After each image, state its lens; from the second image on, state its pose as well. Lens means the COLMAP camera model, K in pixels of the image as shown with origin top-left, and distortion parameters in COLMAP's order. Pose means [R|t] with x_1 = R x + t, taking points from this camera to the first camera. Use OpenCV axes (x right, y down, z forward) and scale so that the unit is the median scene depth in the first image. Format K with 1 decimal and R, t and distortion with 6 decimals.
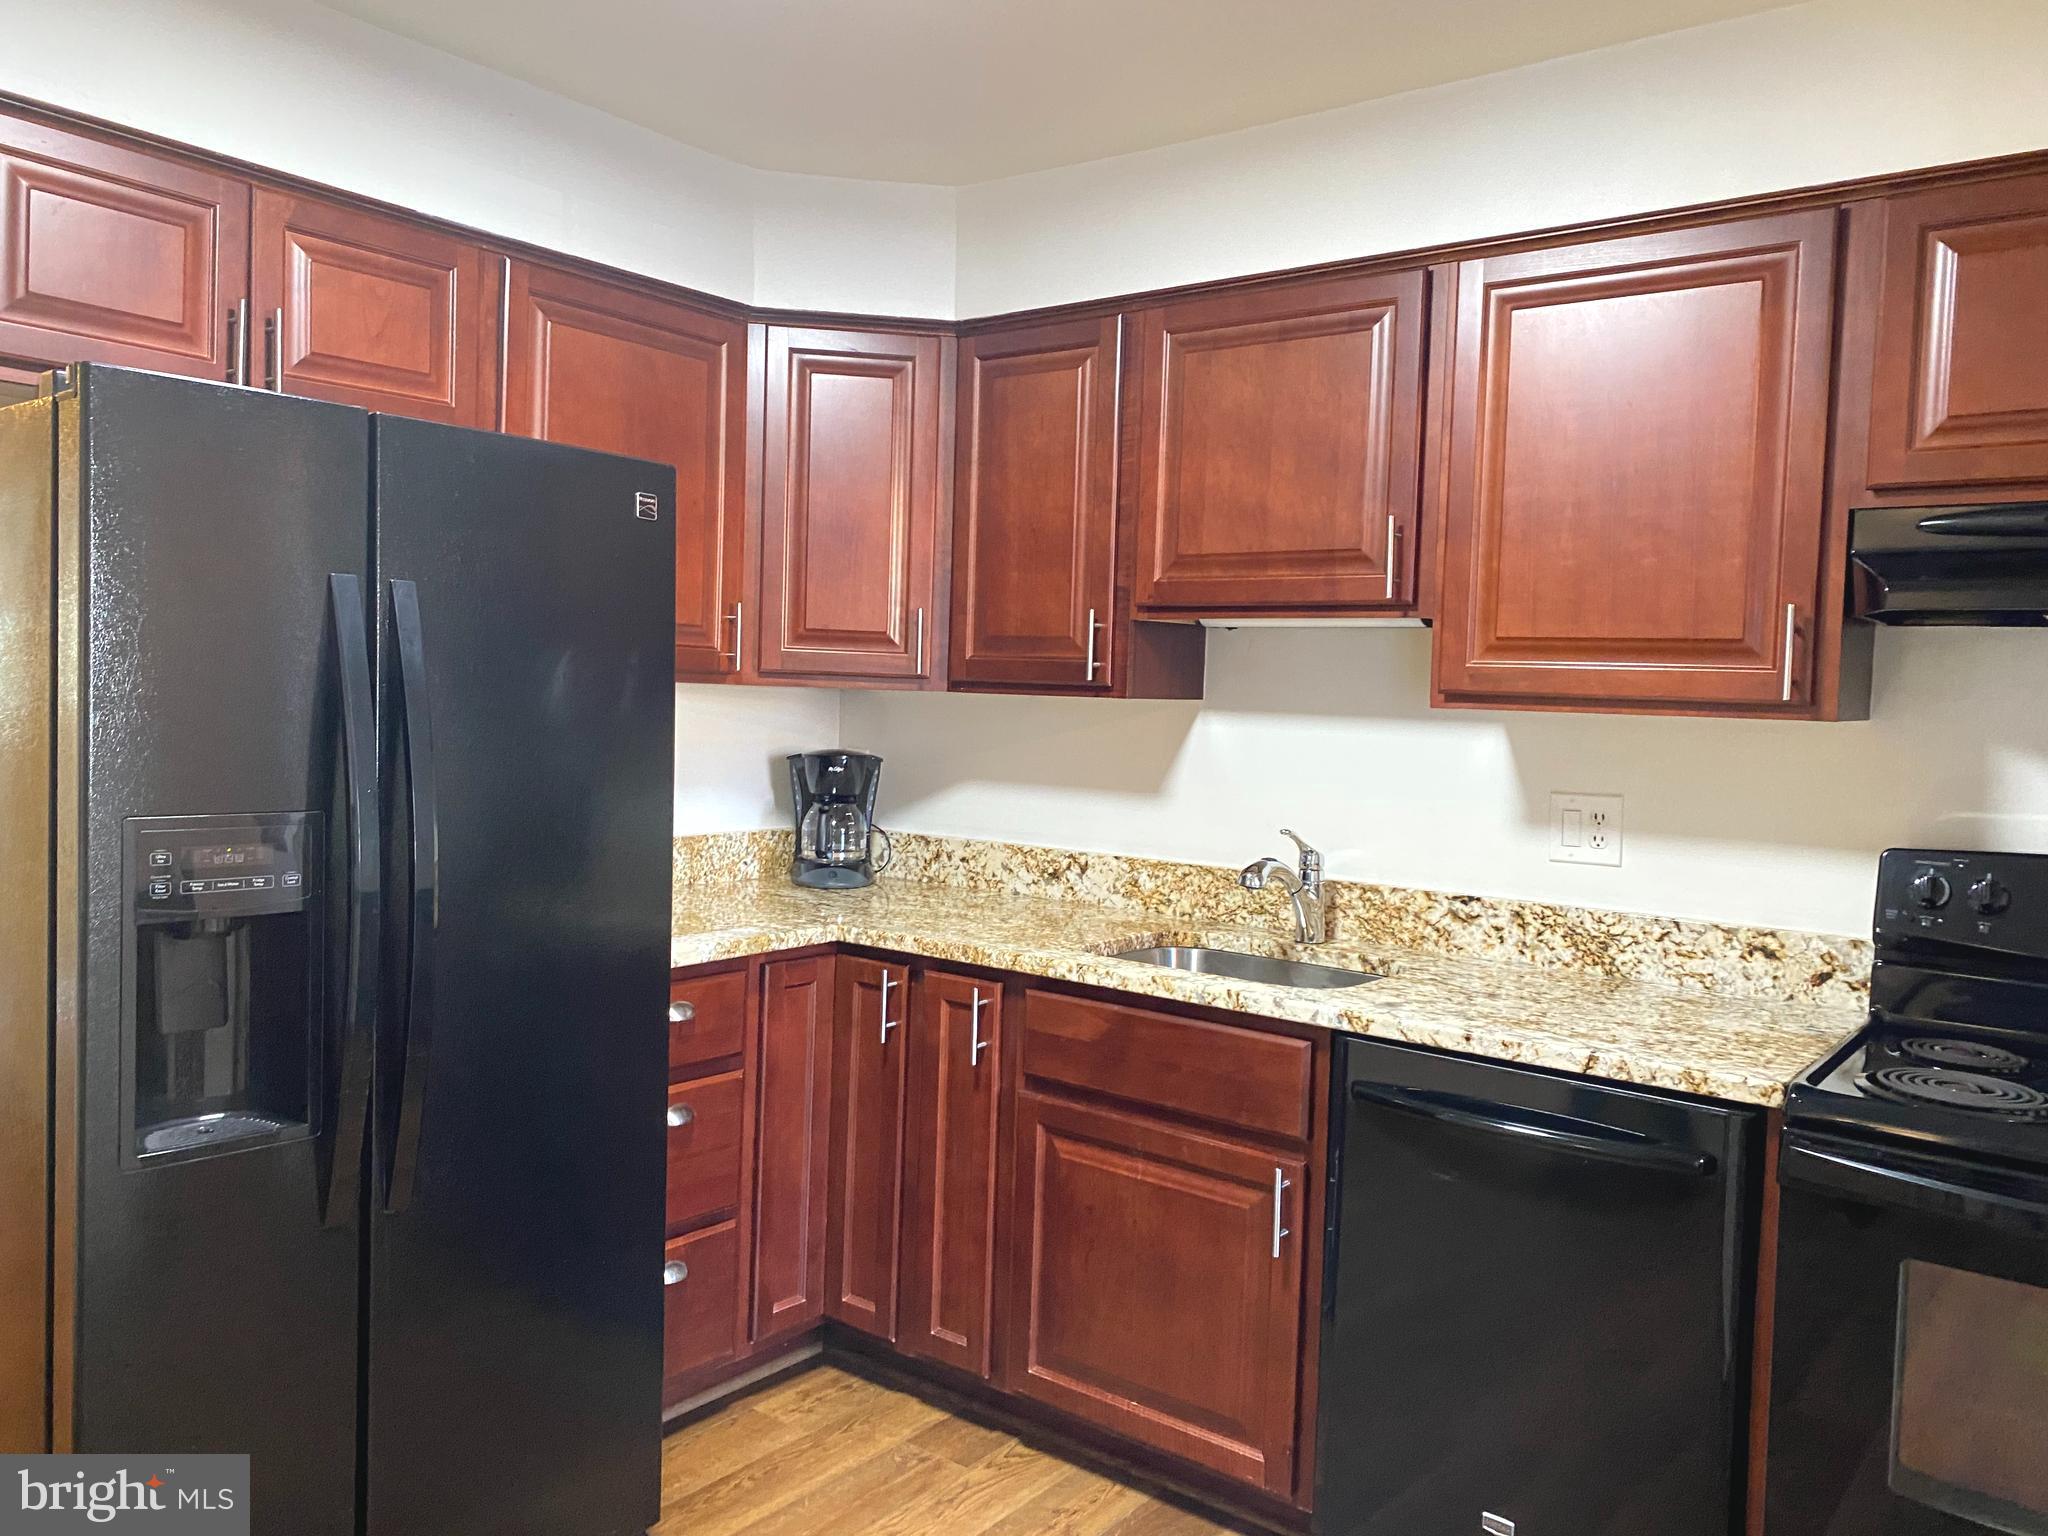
lens RADIAL K [[1560.8, 0, 1009.1], [0, 1560.8, 740.7], [0, 0, 1]] dist [0.077454, -0.114585]
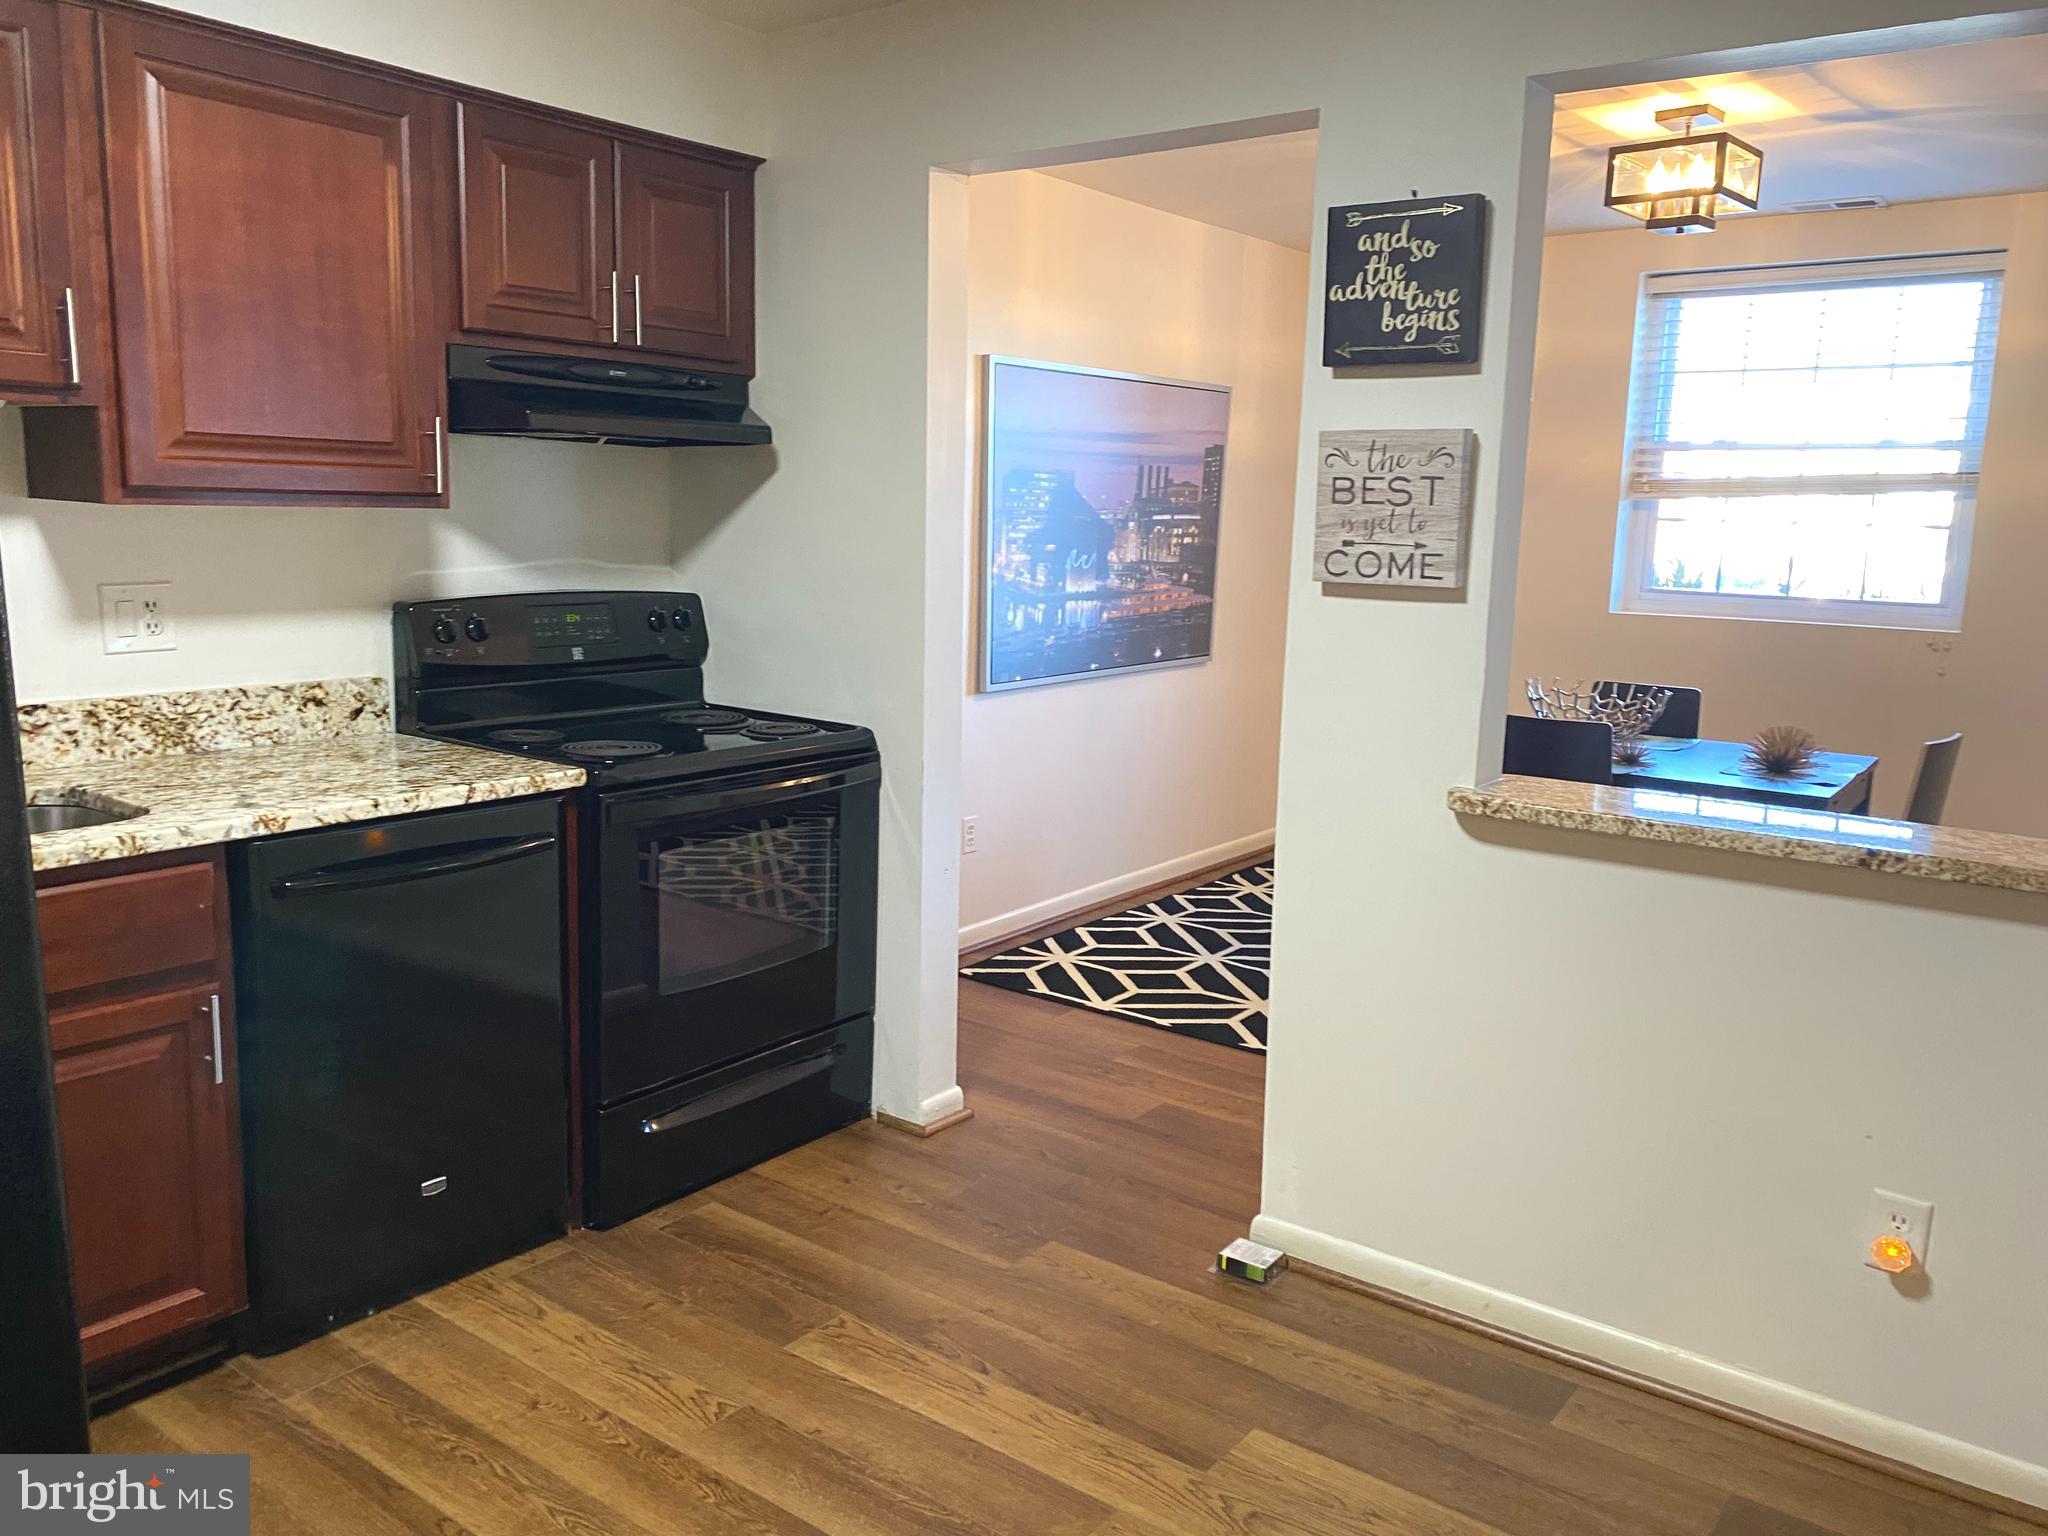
lens RADIAL K [[1560.8, 0, 1017.4], [0, 1560.8, 761.3], [0, 0, 1]] dist [0.077454, -0.114585]
pose [[-0.017792, -0.195763, 0.980490, -0.672145], [0.009334, 0.980570, 0.195948, -0.048513], [-0.999798, 0.012638, -0.015619, 0.457192]]
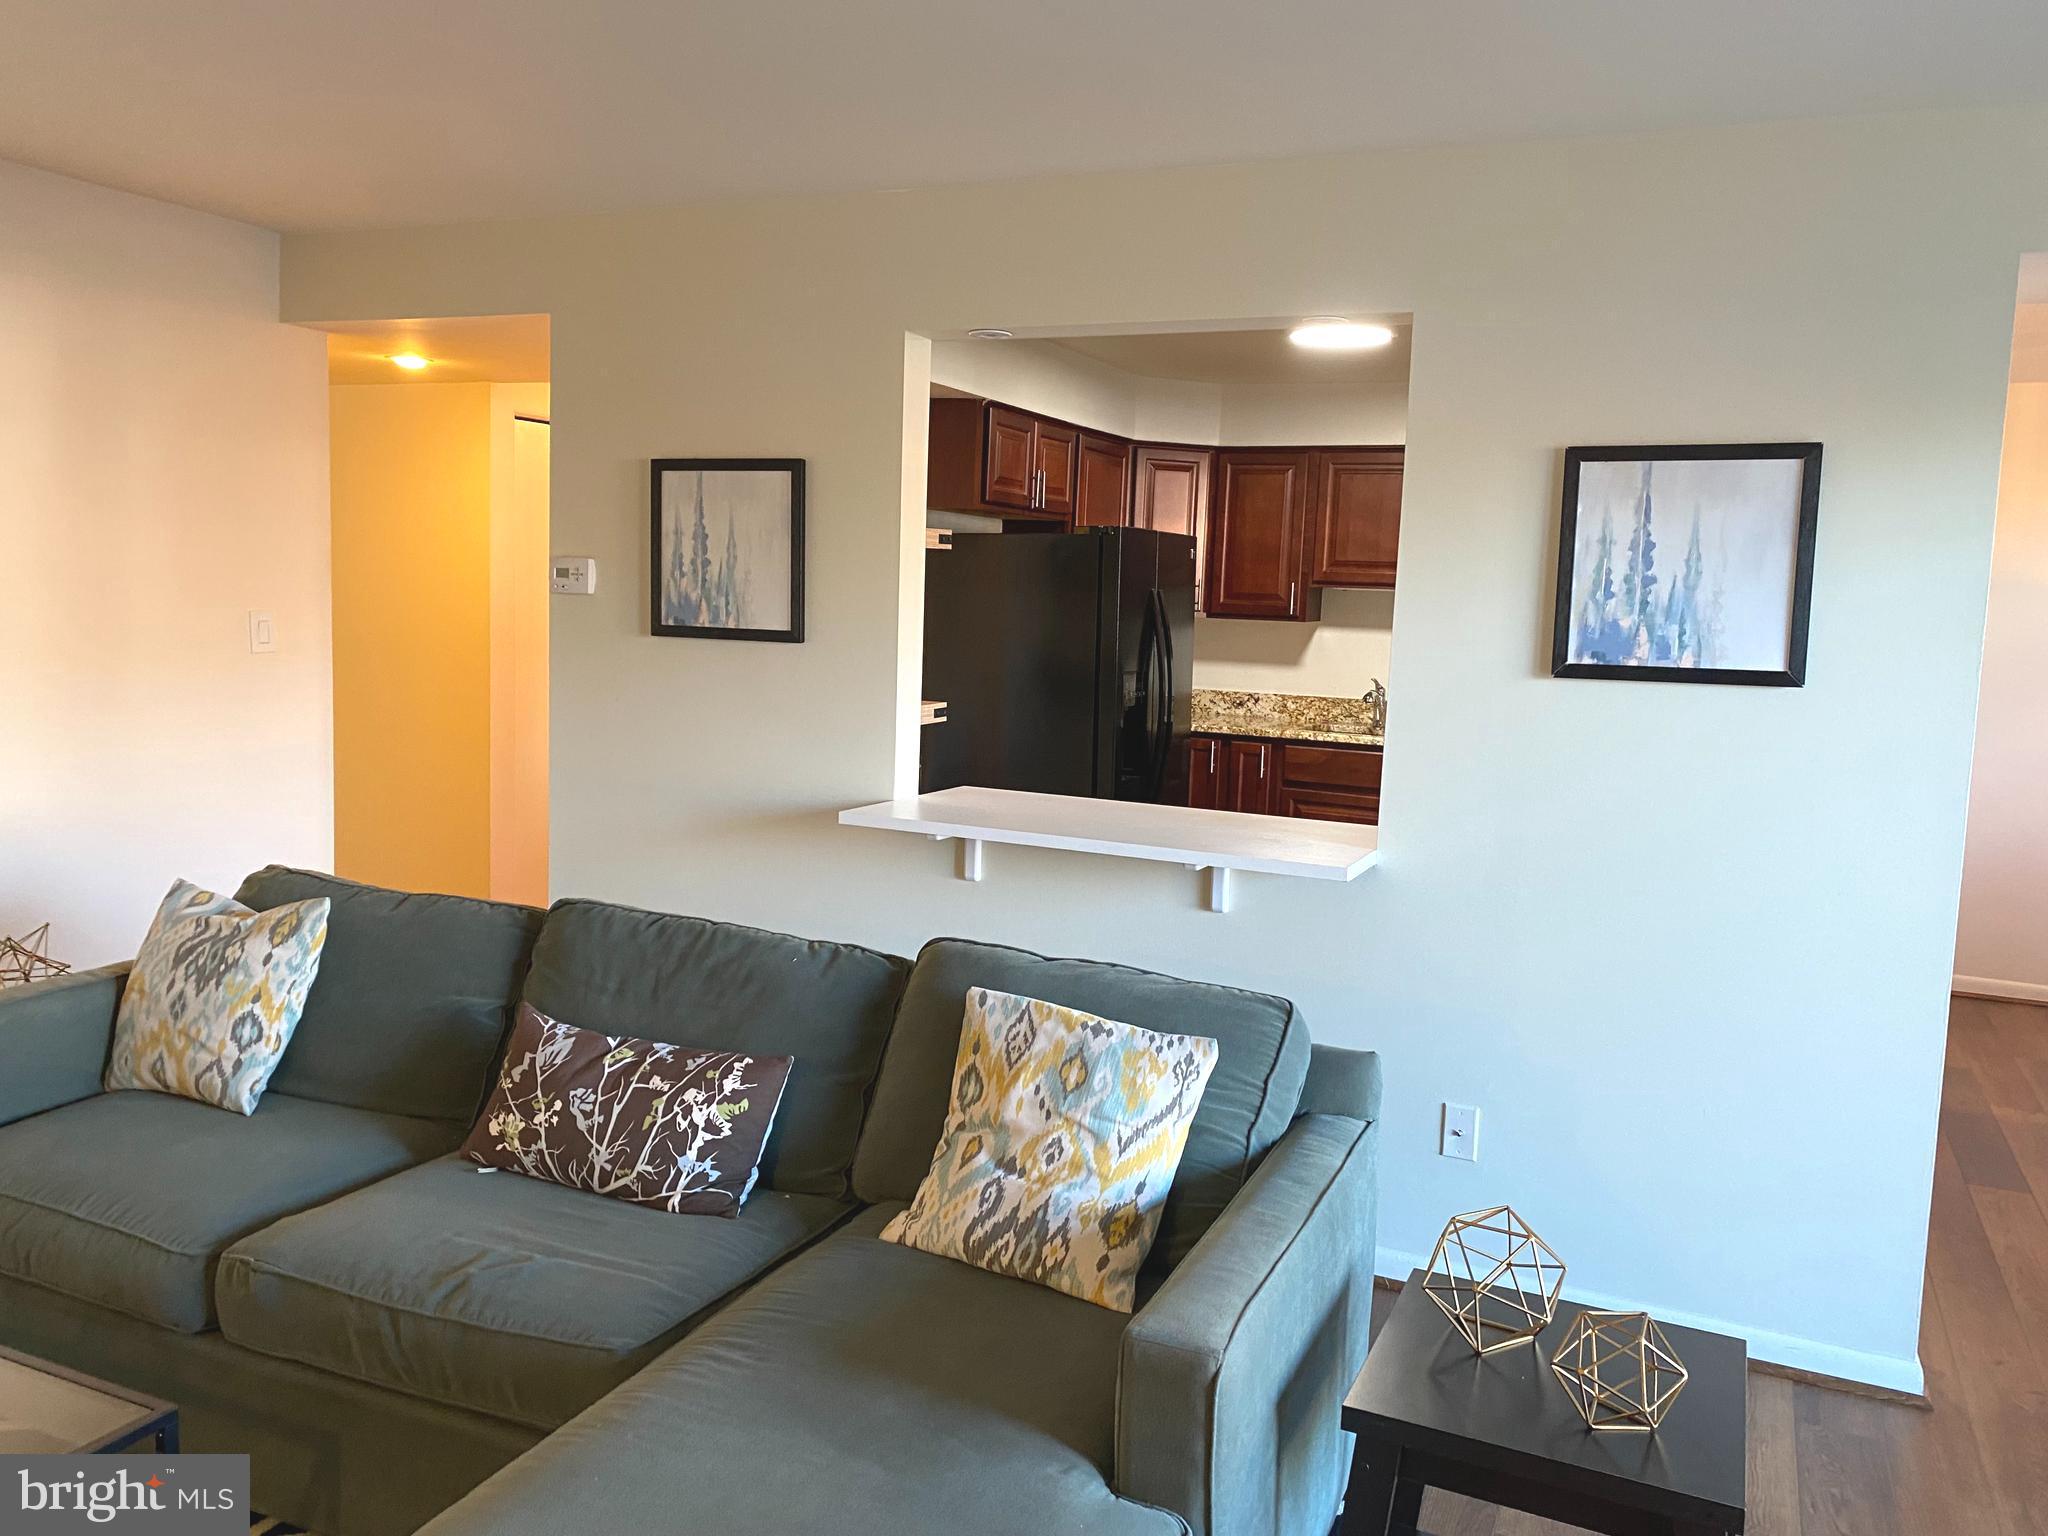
lens RADIAL K [[1560.8, 0, 1026.3], [0, 1560.8, 739.5], [0, 0, 1]] dist [0.077454, -0.114585]
pose [[0.971119, -0.019296, 0.237813, -0.942219], [0.001156, 0.997093, 0.076182, -0.034163], [-0.238592, -0.073706, 0.968319, -1.225593]]
